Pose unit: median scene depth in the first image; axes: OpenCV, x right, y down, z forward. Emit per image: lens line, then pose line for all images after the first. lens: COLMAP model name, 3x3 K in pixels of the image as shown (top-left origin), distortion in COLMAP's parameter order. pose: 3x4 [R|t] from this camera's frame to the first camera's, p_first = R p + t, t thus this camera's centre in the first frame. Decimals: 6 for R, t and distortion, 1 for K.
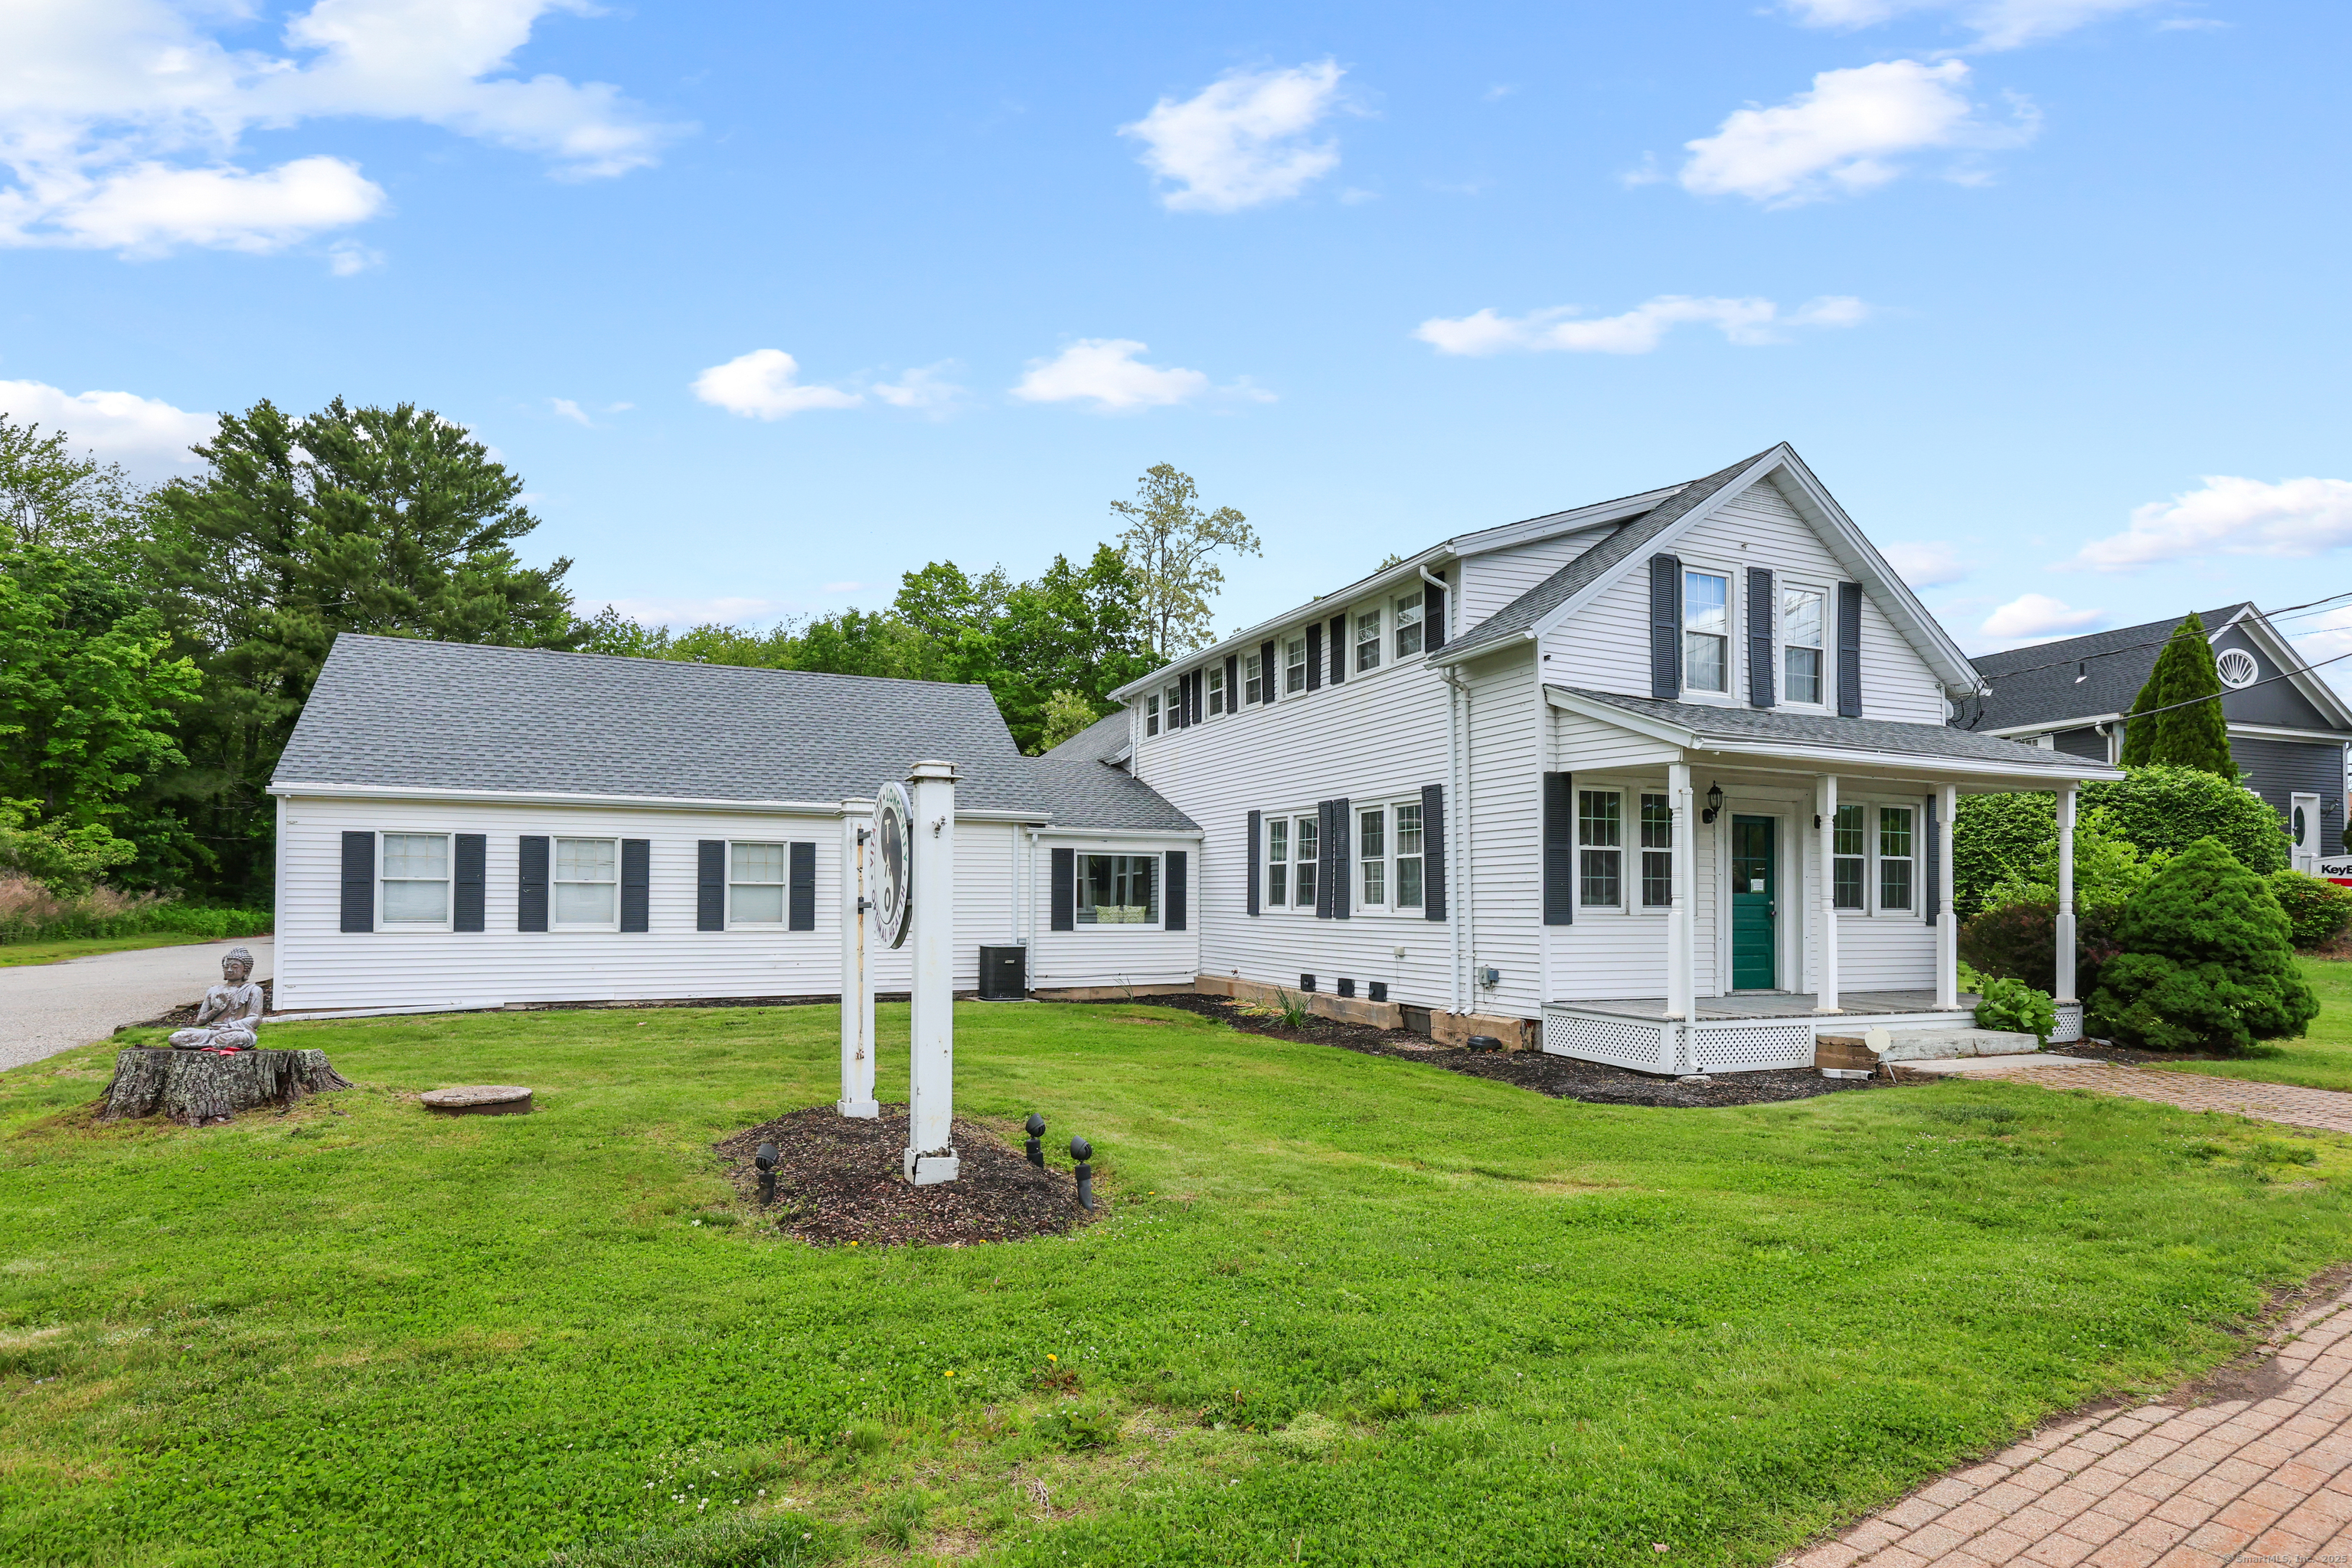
lens RADIAL K [[1219.2, 0, 1176.3], [0, 1219.2, 888.8], [0, 0, 1]] dist [-0.000044, 0.000142]
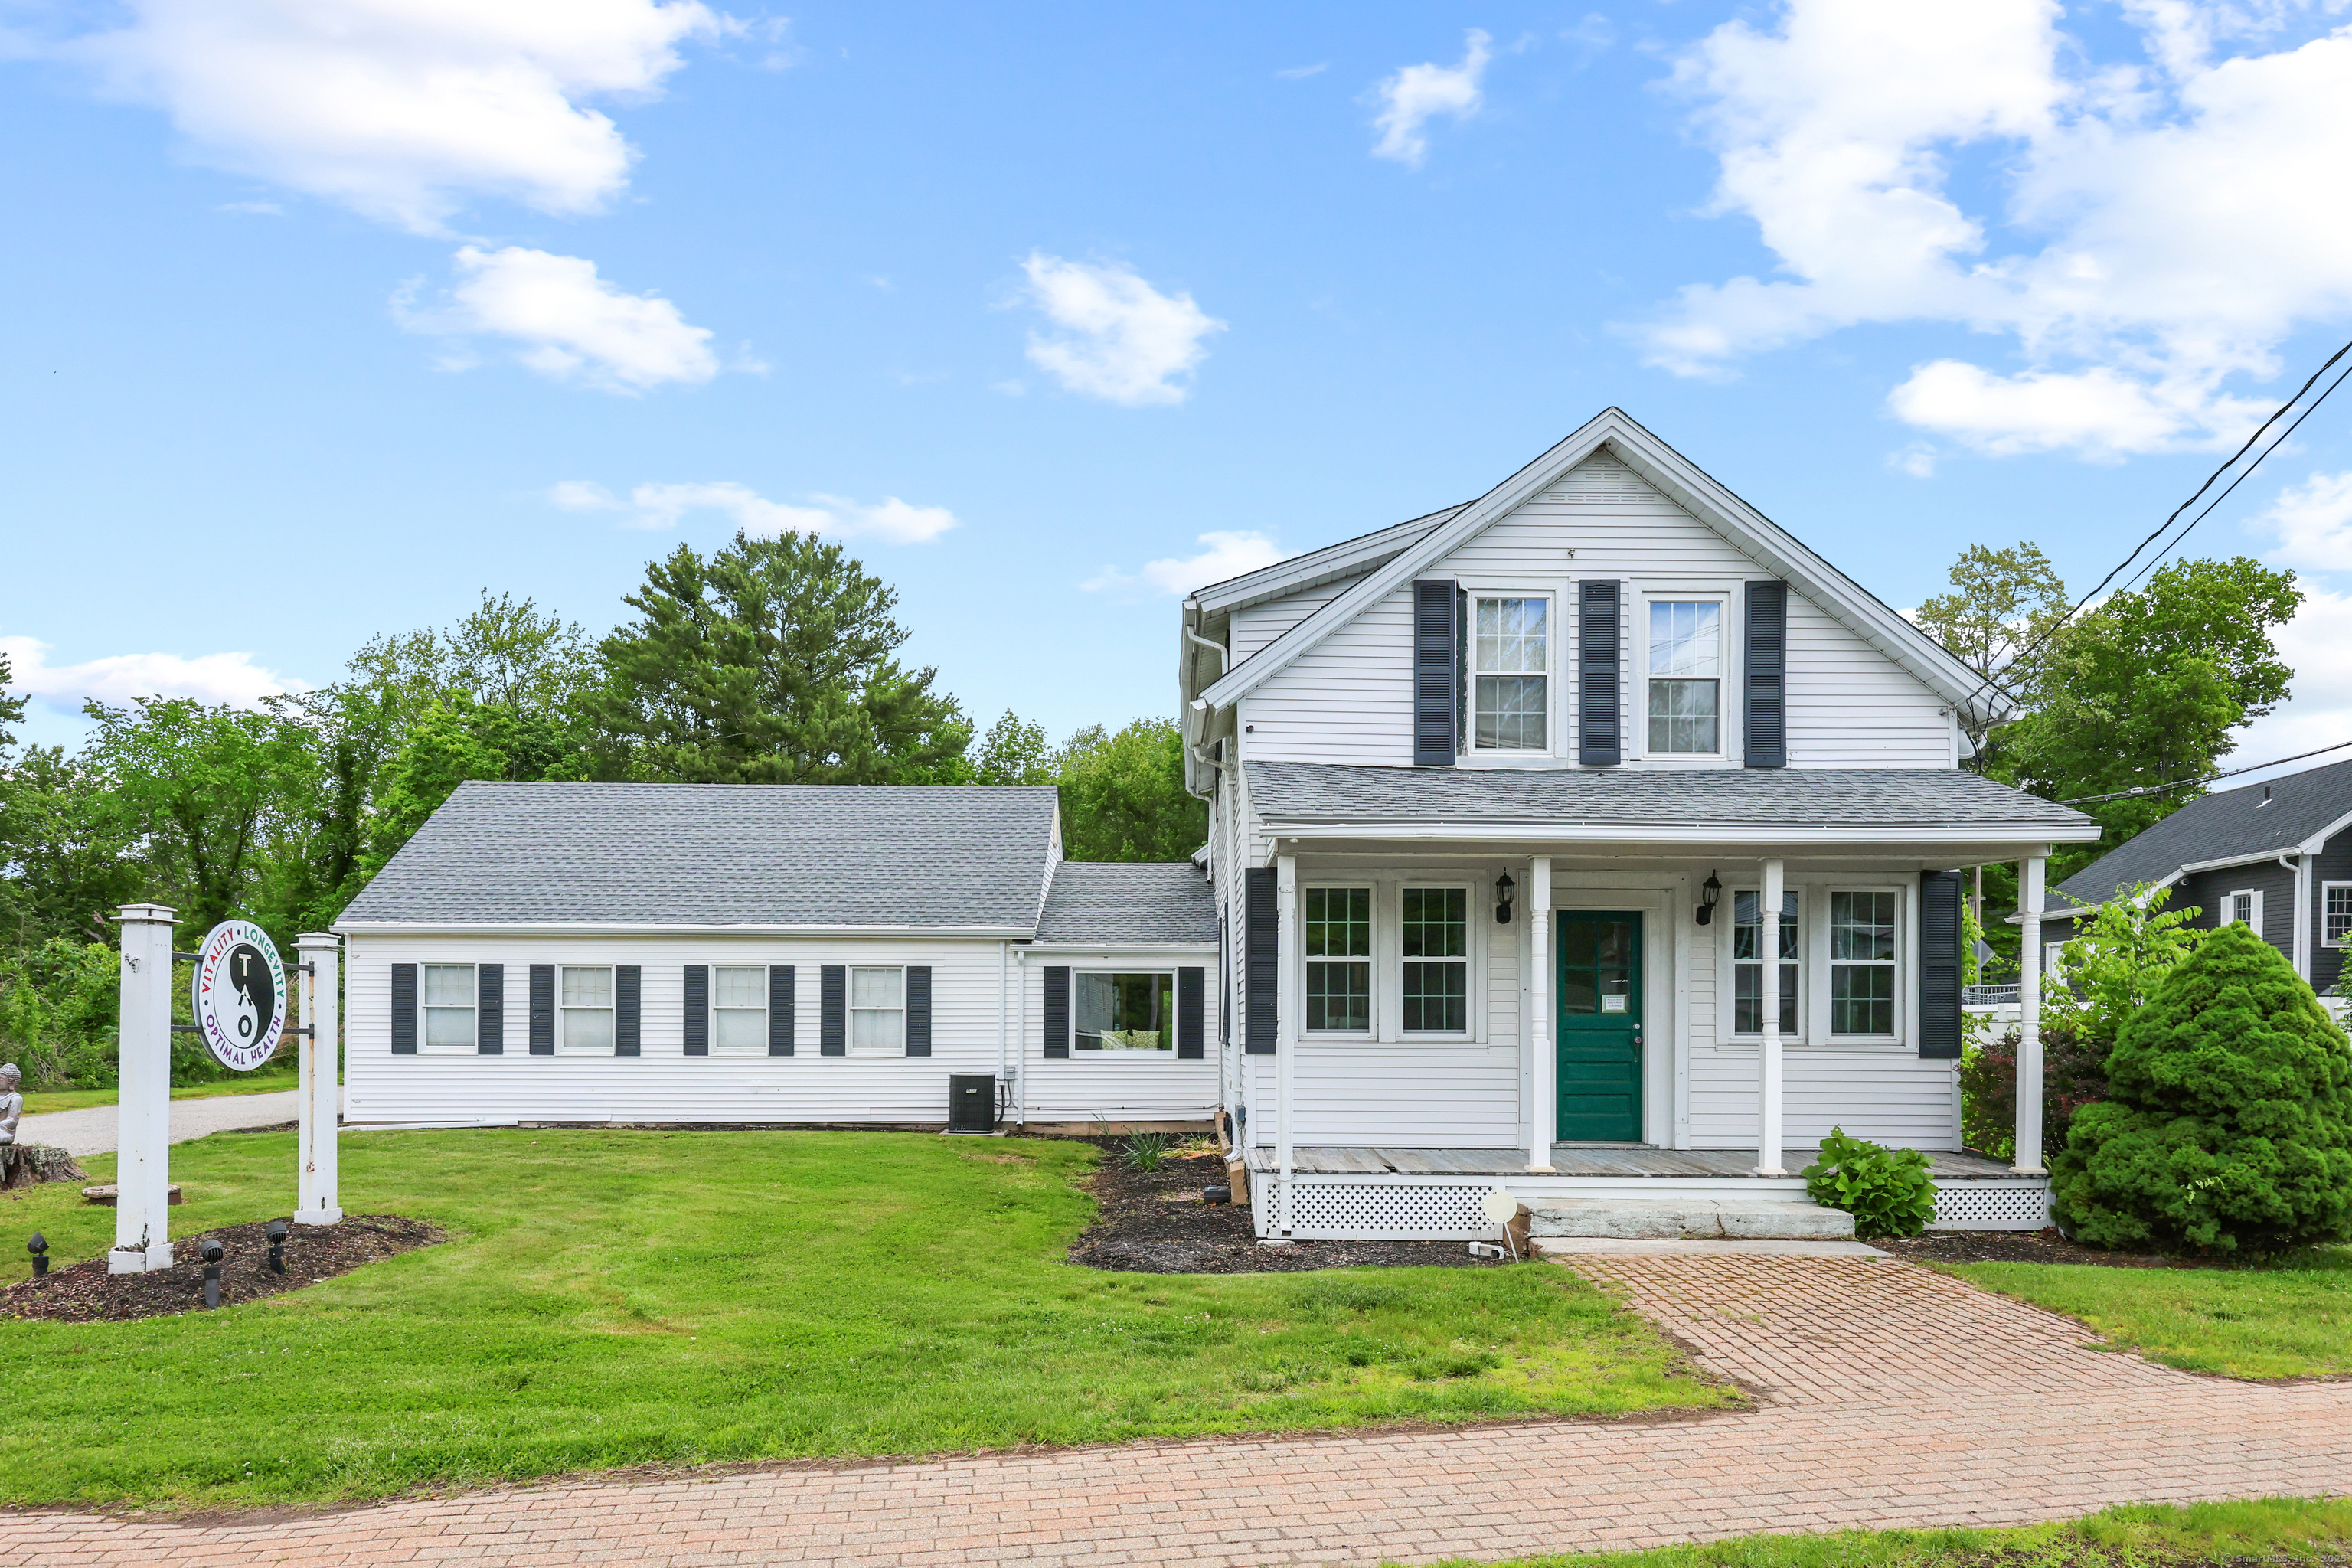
lens RADIAL K [[1471.7, 0, 1175.7], [0, 1471.7, 1030.3], [0, 0, 1]] dist [0.002146, -0.002266]
pose [[0.914976, -0.000659, -0.403508, 0.548223], [0.006560, 0.999891, 0.013242, 0.000383], [0.403455, -0.014763, 0.914880, 0.056378]]
